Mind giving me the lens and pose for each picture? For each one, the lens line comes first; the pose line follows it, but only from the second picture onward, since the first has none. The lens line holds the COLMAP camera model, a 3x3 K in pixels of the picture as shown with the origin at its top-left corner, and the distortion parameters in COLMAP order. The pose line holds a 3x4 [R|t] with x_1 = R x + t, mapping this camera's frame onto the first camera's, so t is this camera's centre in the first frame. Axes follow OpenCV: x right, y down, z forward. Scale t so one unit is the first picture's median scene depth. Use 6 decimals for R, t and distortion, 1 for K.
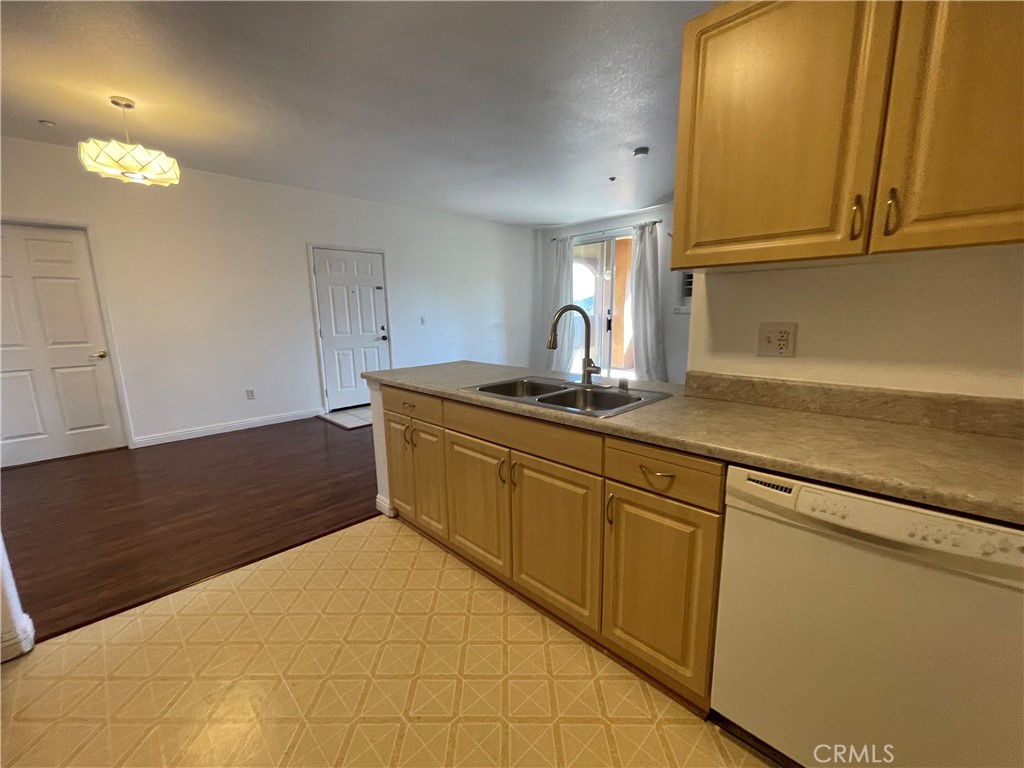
lens RADIAL K [[423.2, 0, 506.3], [0, 423.2, 389.9], [0, 0, 1]] dist [-0.000674, 0.000428]
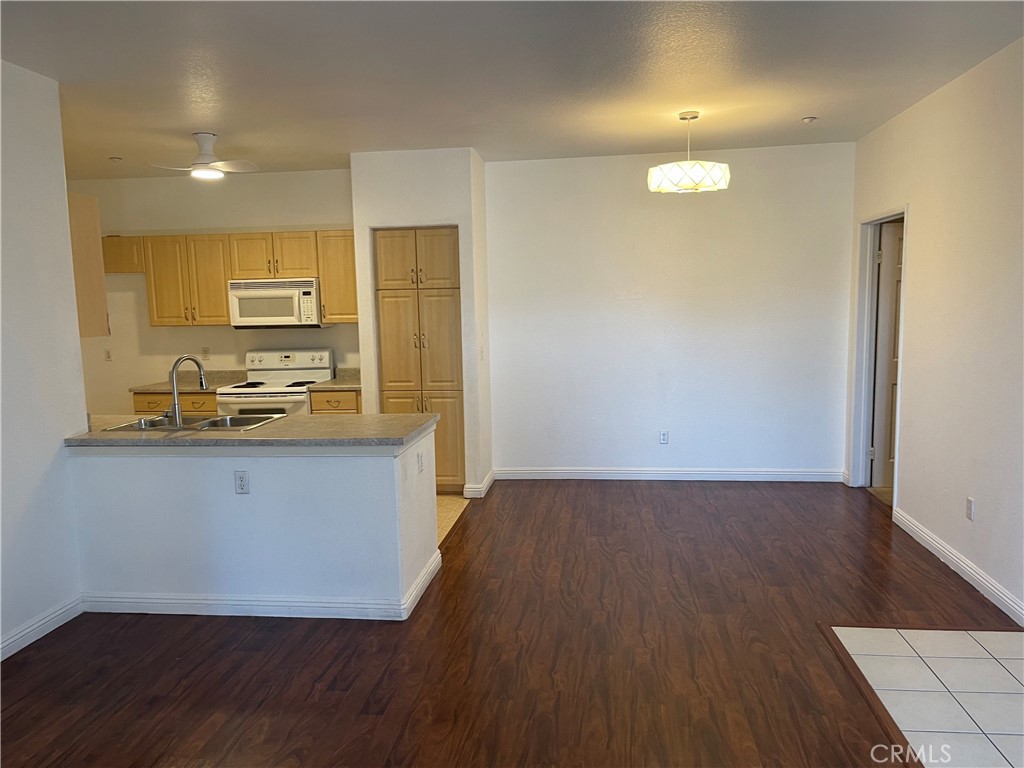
lens RADIAL K [[780.0, 0, 505.1], [0, 780.0, 392.7], [0, 0, 1]] dist [0.071605, -0.088731]
pose [[-0.783821, 0.105679, -0.611929, 0.934176], [-0.081040, 0.959578, 0.269521, -0.871714], [0.615676, 0.260847, -0.743573, 3.652284]]
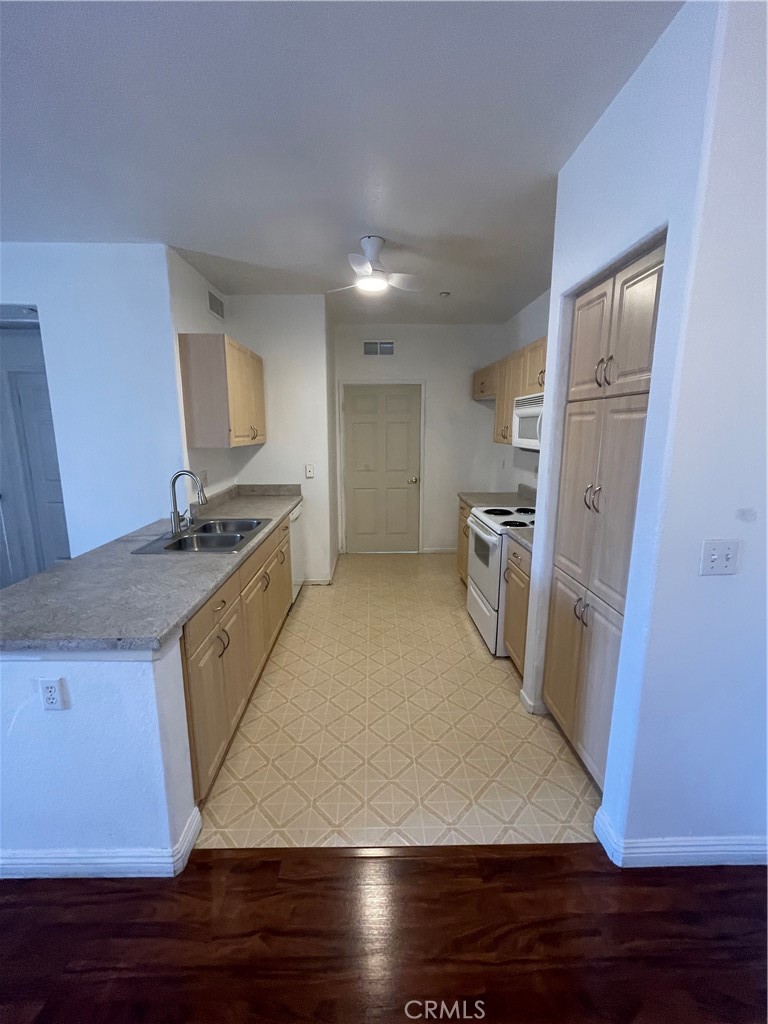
lens RADIAL K [[423.2, 0, 377.1], [0, 423.2, 504.4], [0, 0, 1]] dist [-0.000674, 0.000428]
pose [[-0.728876, -0.106591, 0.676297, -1.299155], [0.139866, 0.943791, 0.299491, -0.465275], [-0.670207, 0.312883, -0.672999, 1.716925]]
